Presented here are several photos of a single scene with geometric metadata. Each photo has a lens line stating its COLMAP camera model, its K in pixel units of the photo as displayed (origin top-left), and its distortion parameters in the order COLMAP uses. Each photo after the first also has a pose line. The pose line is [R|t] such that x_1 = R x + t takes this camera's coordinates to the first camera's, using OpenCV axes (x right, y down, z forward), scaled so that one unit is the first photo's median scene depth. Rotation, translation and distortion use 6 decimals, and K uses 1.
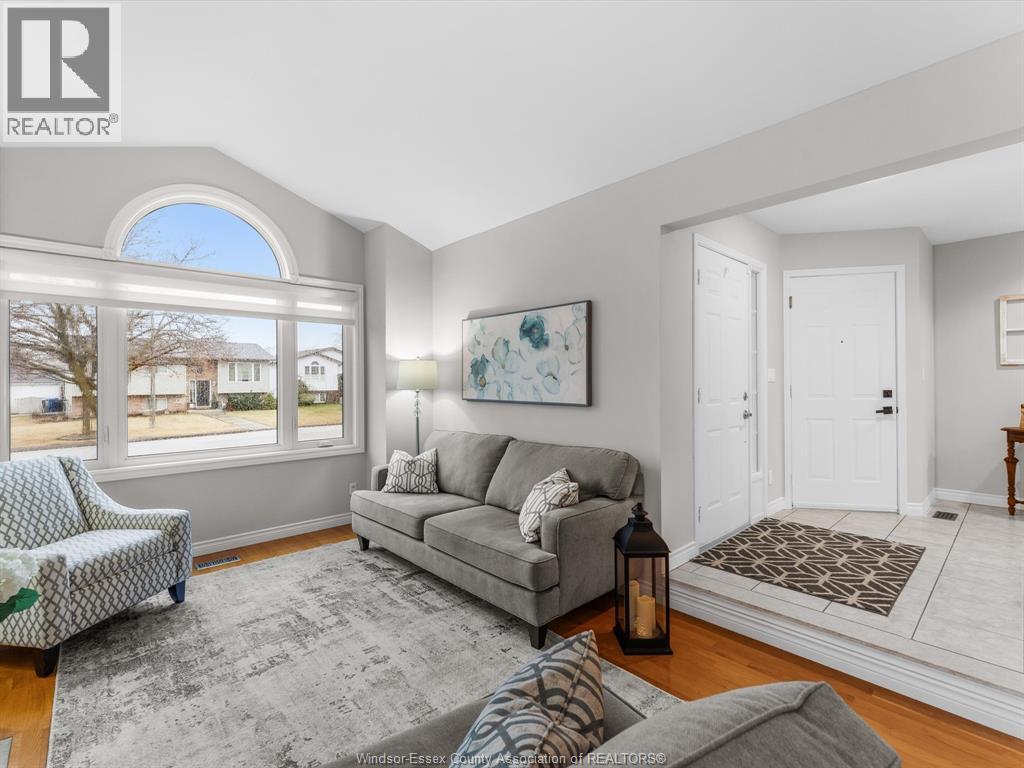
lens RADIAL K [[471.7, 0, 510.7], [0, 471.7, 379.1], [0, 0, 1]] dist [-0.000536, 0.000551]
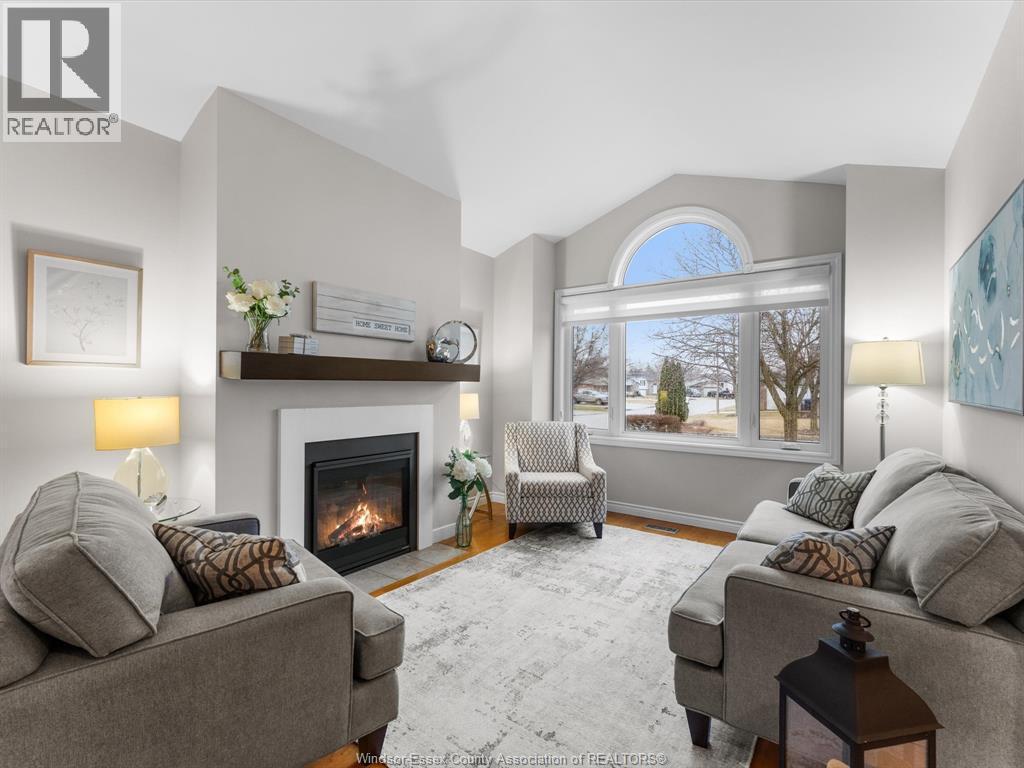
lens RADIAL K [[471.7, 0, 510.7], [0, 471.7, 386.5], [0, 0, 1]] dist [-0.000536, 0.000551]
pose [[0.192292, 0.008396, -0.981302, 0.561062], [-0.003594, 0.999963, 0.007852, 0.031830], [0.981331, 0.002017, 0.192315, 0.491195]]
